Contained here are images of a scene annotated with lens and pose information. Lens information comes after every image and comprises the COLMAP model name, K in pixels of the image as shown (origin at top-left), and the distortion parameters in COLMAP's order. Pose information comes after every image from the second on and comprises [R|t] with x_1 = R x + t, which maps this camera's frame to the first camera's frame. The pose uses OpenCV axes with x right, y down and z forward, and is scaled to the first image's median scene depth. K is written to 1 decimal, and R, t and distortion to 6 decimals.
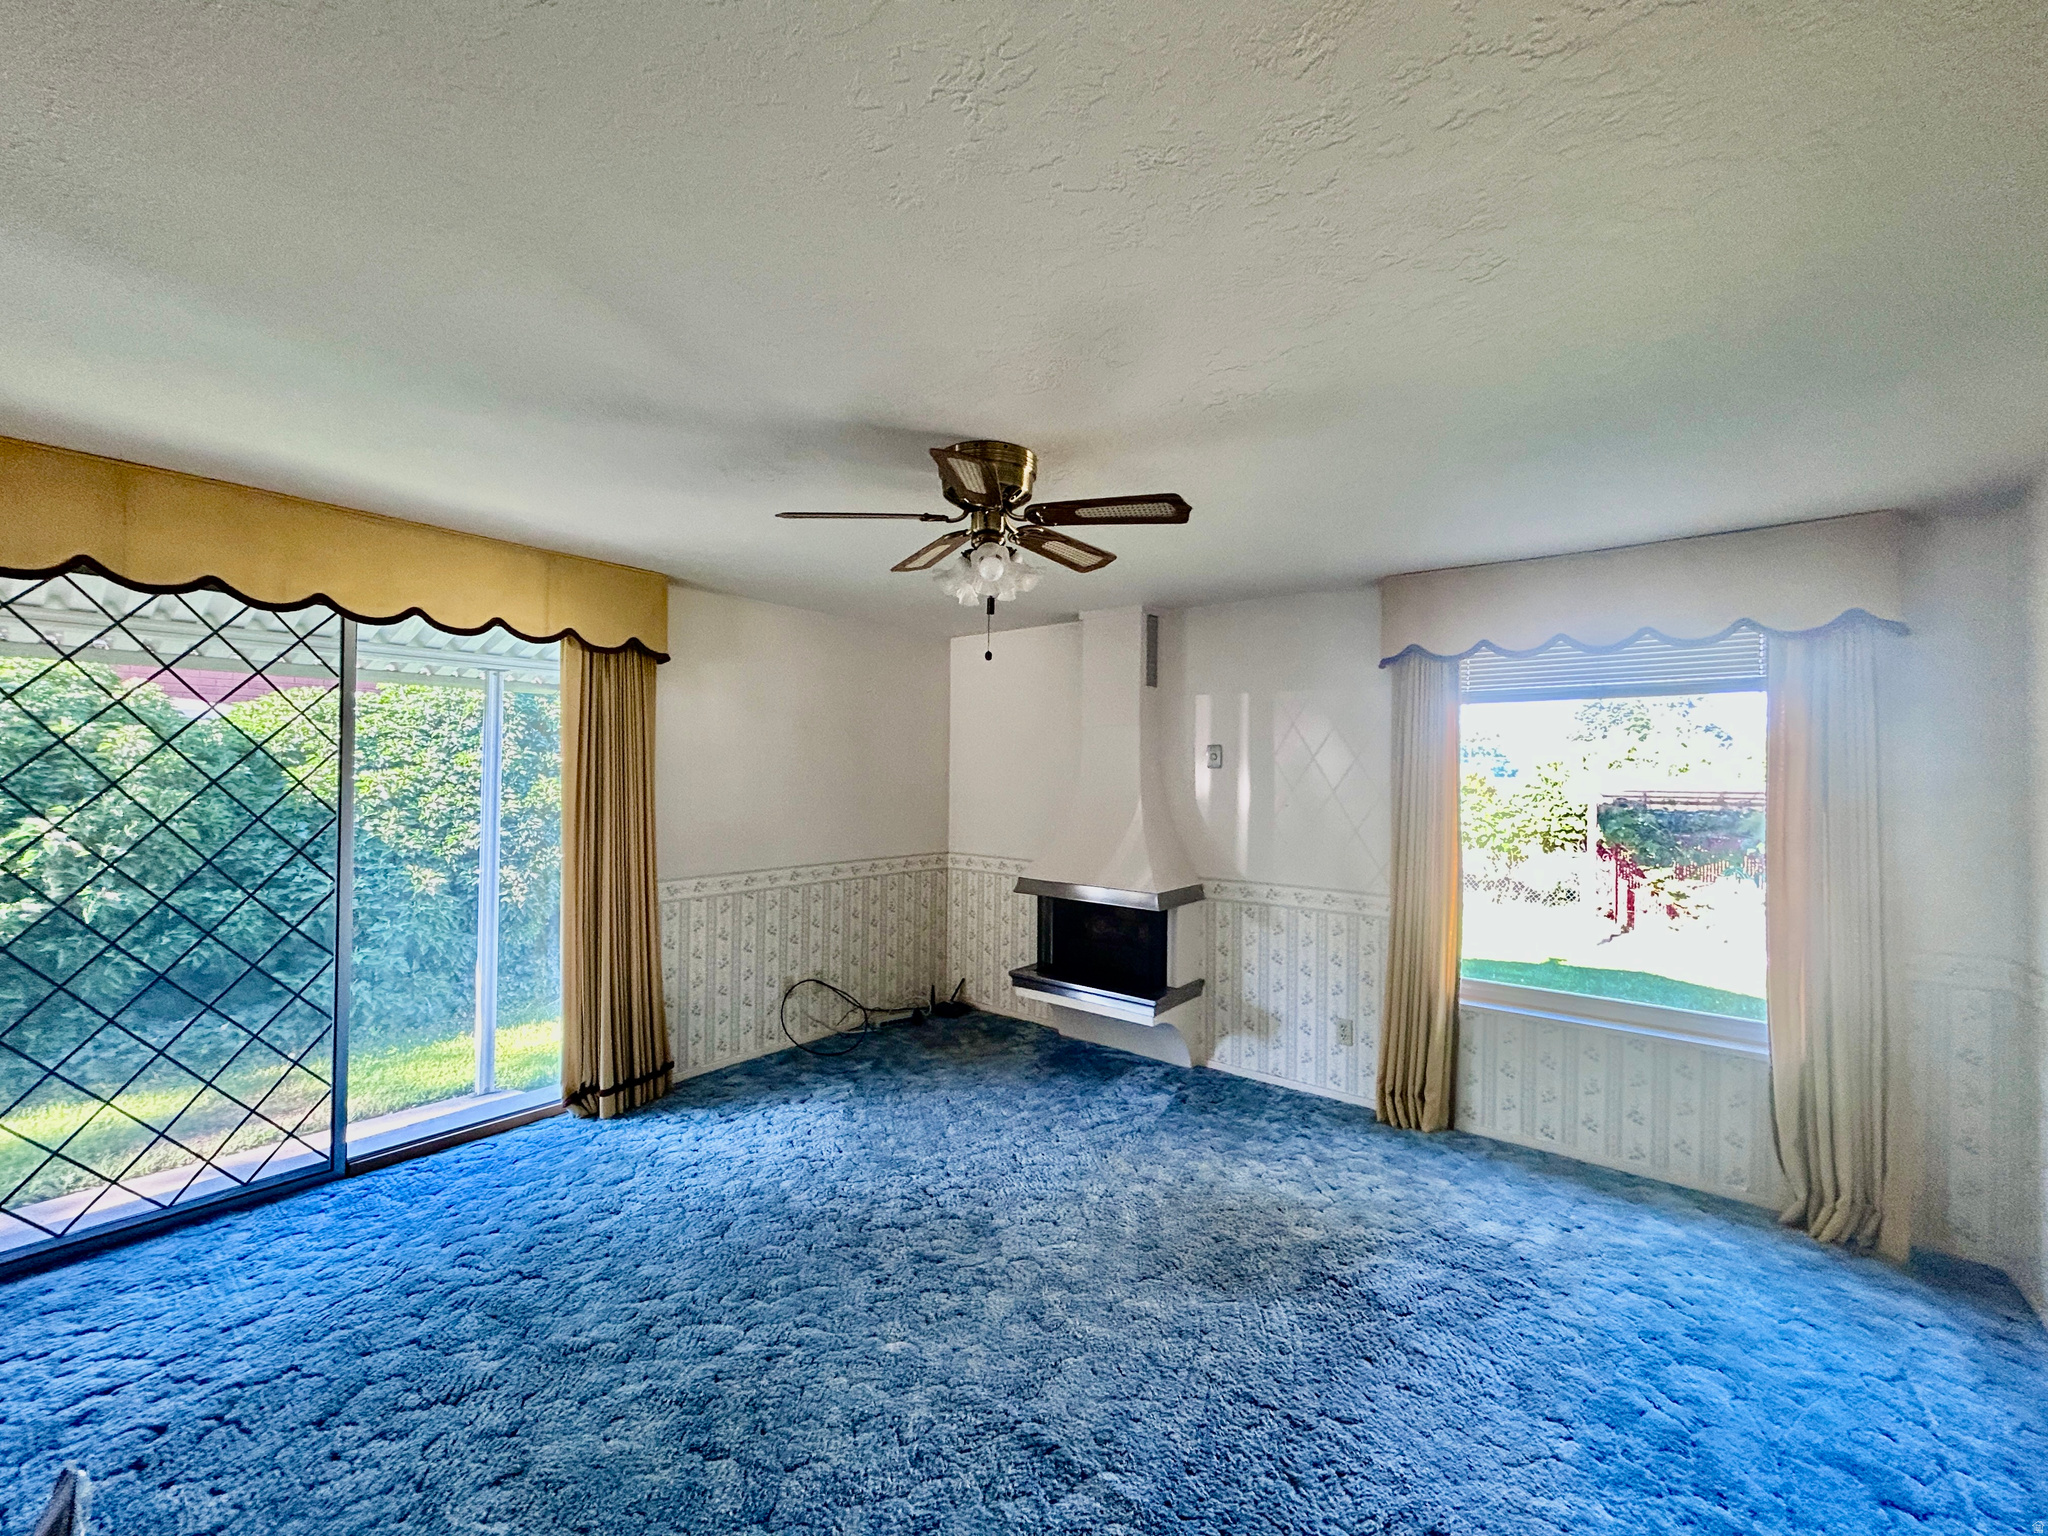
lens RADIAL K [[815.7, 0, 1056.9], [0, 815.7, 754.9], [0, 0, 1]] dist [-0.011866, -0.000025]
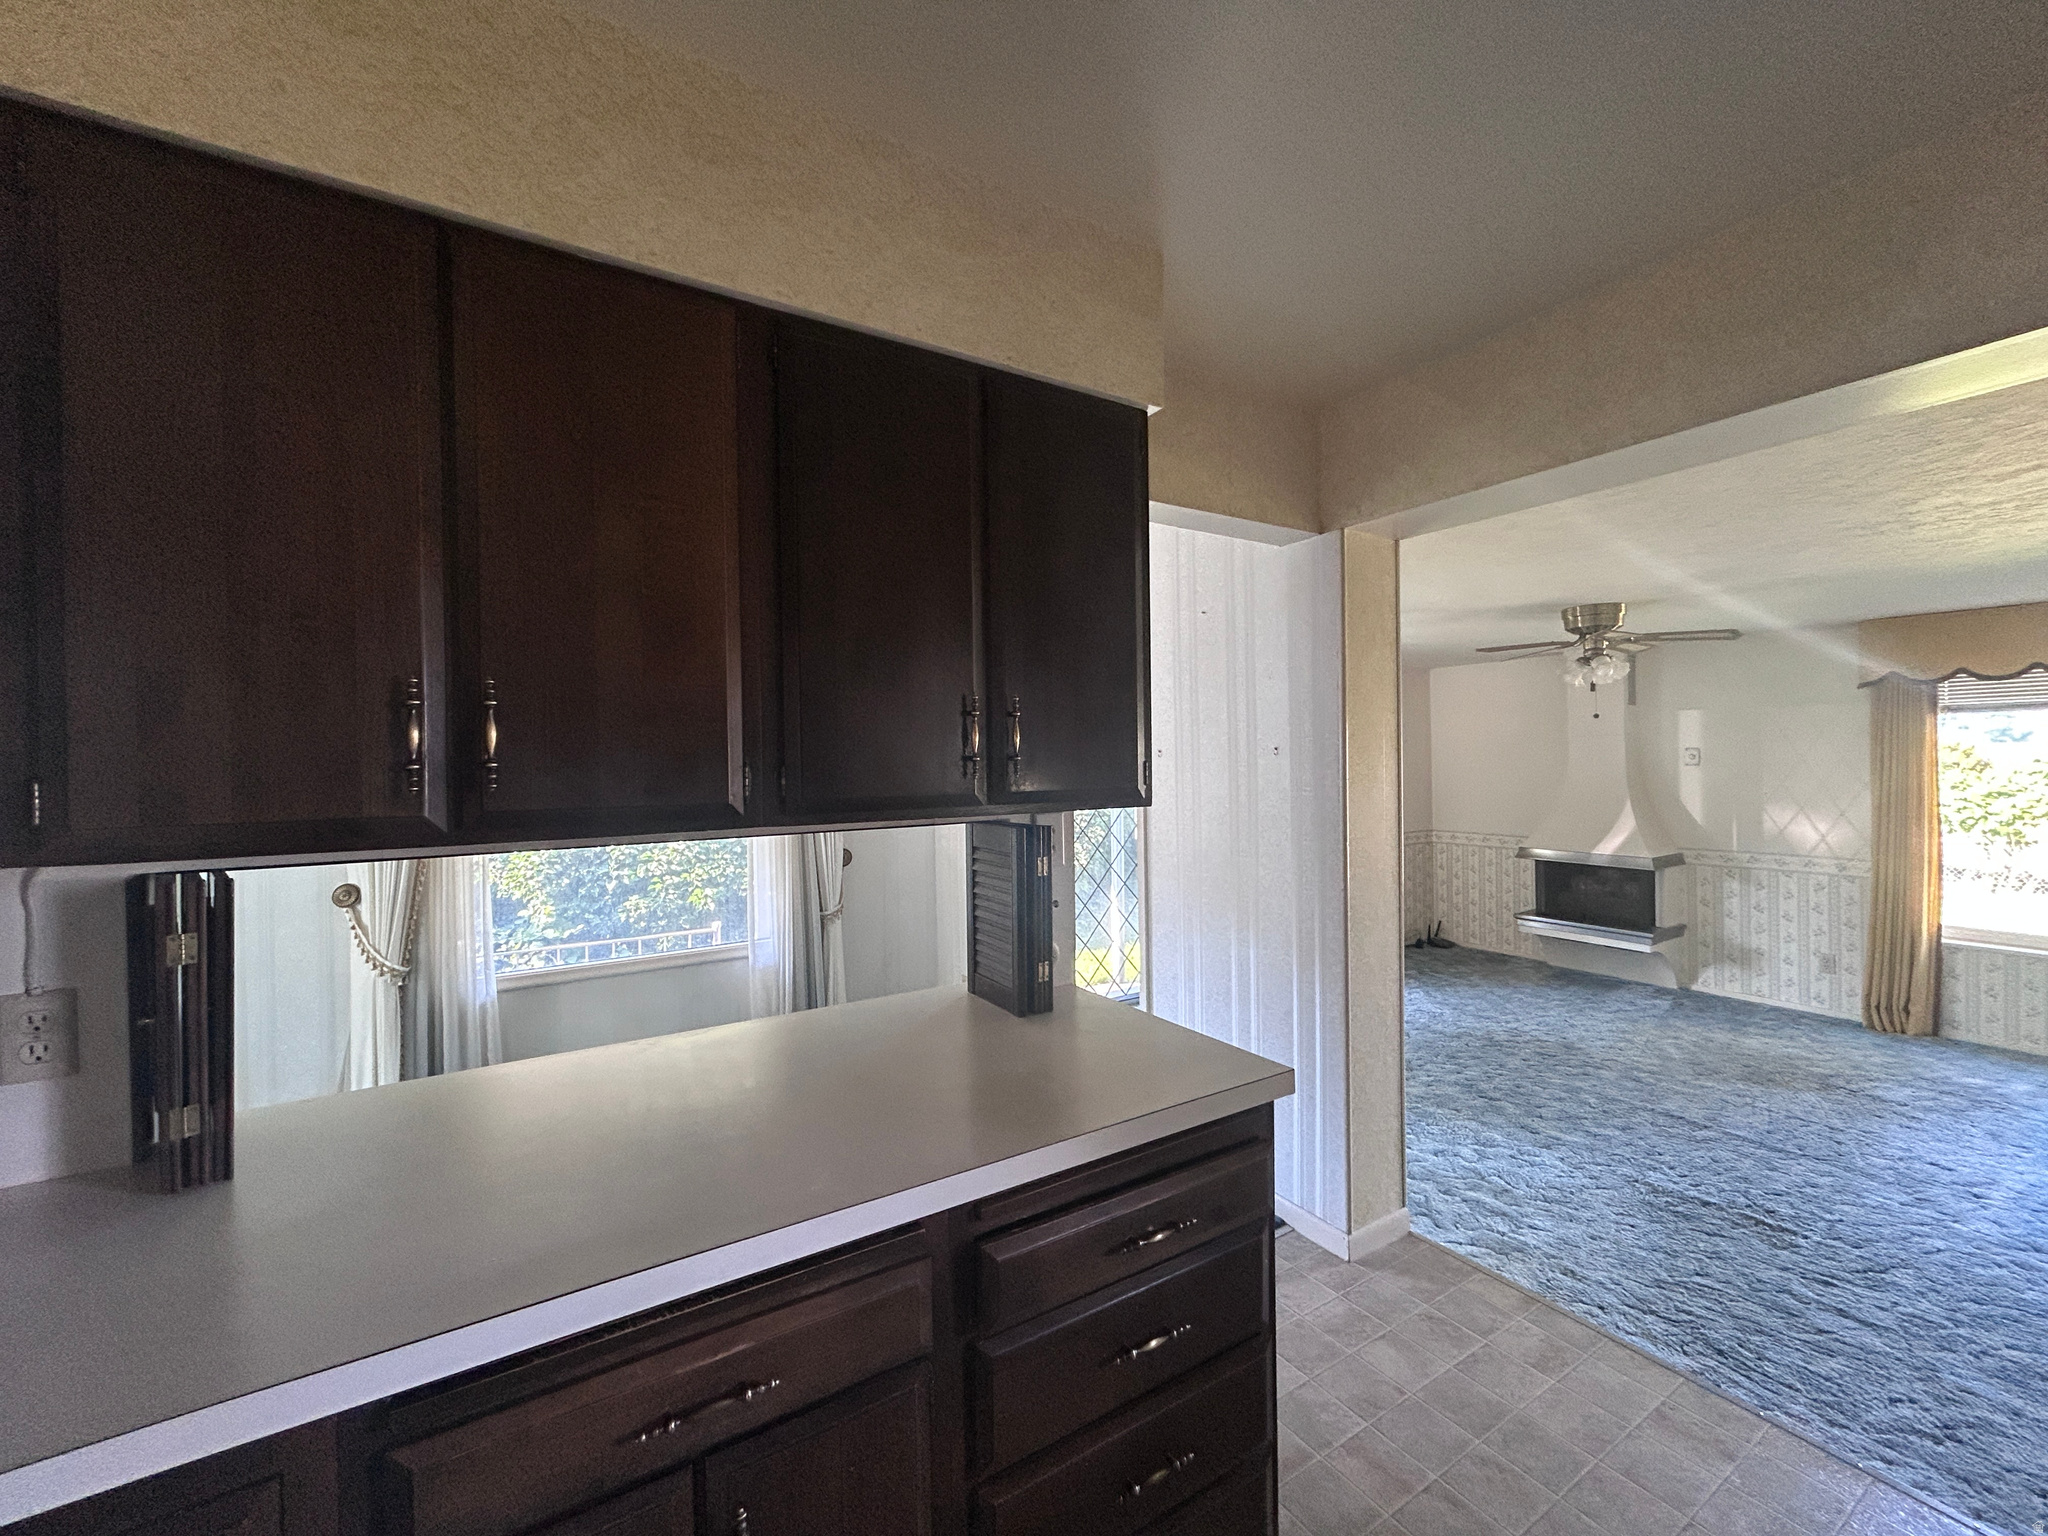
lens RADIAL K [[811.1, 0, 1024.8], [0, 811.1, 760.7], [0, 0, 1]] dist [-0.009137, -0.000289]
pose [[0.925921, -0.030116, -0.376515, -0.351693], [0.038934, 0.999116, 0.015830, -0.060915], [0.375706, -0.029316, 0.926275, -0.688154]]
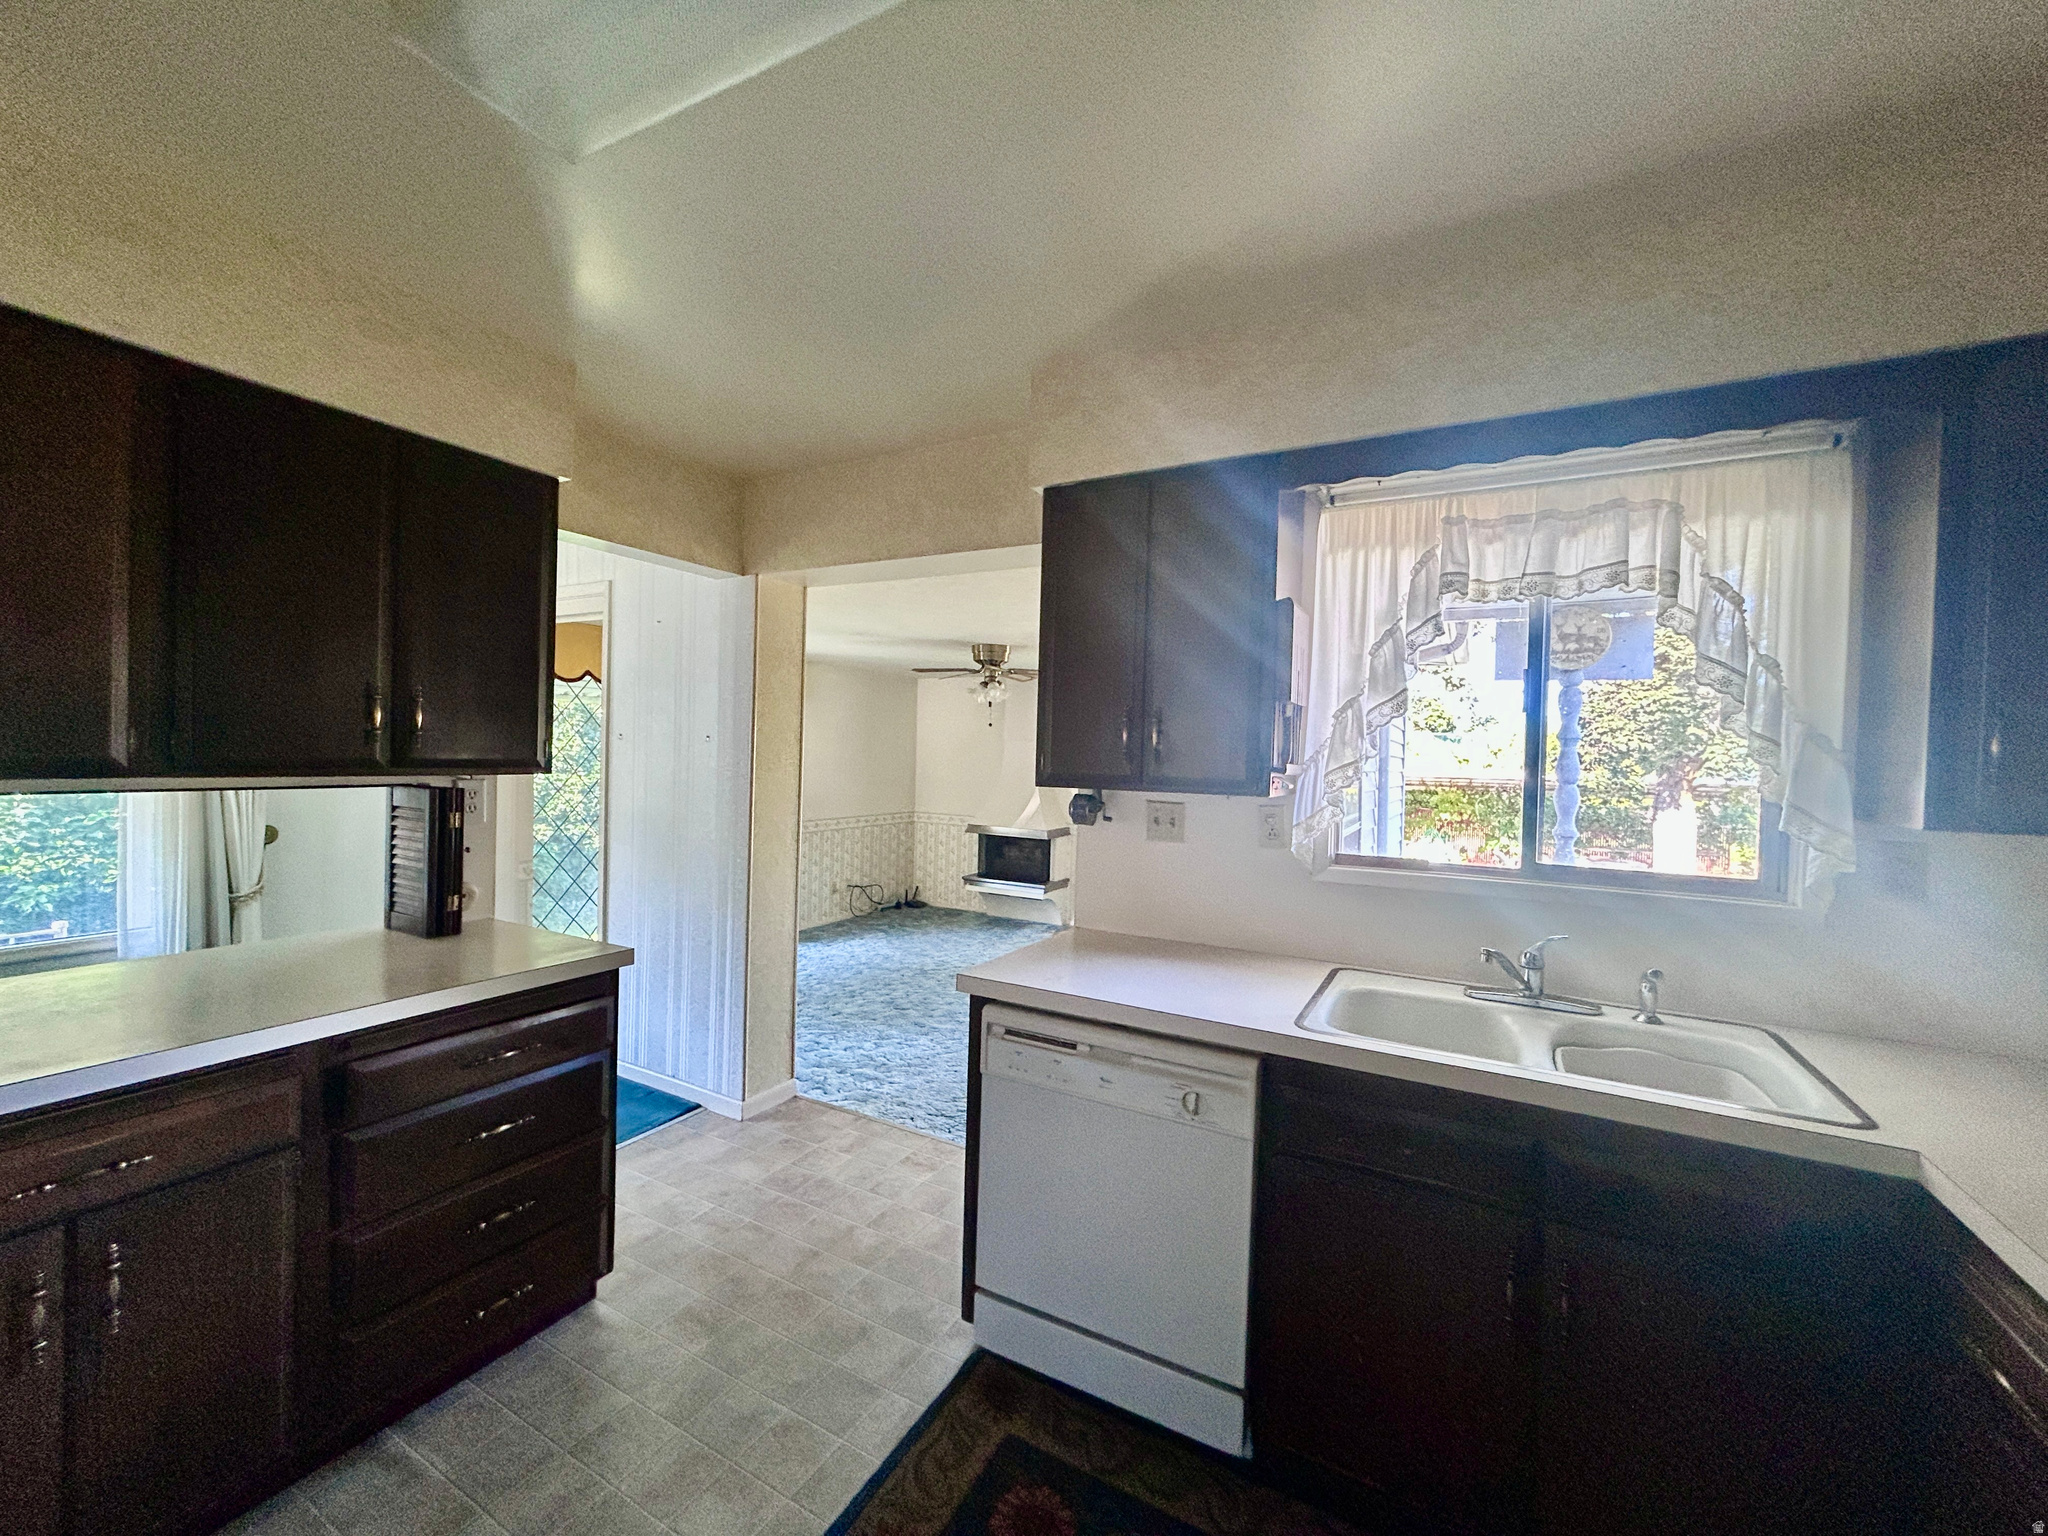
lens RADIAL K [[811.1, 0, 1024.8], [0, 811.1, 760.7], [0, 0, 1]] dist [-0.009137, -0.000289]
pose [[0.991163, 0.009741, 0.132290, -0.183696], [-0.014512, 0.999277, 0.035149, -0.061426], [-0.131852, -0.036758, 0.990588, -0.891083]]
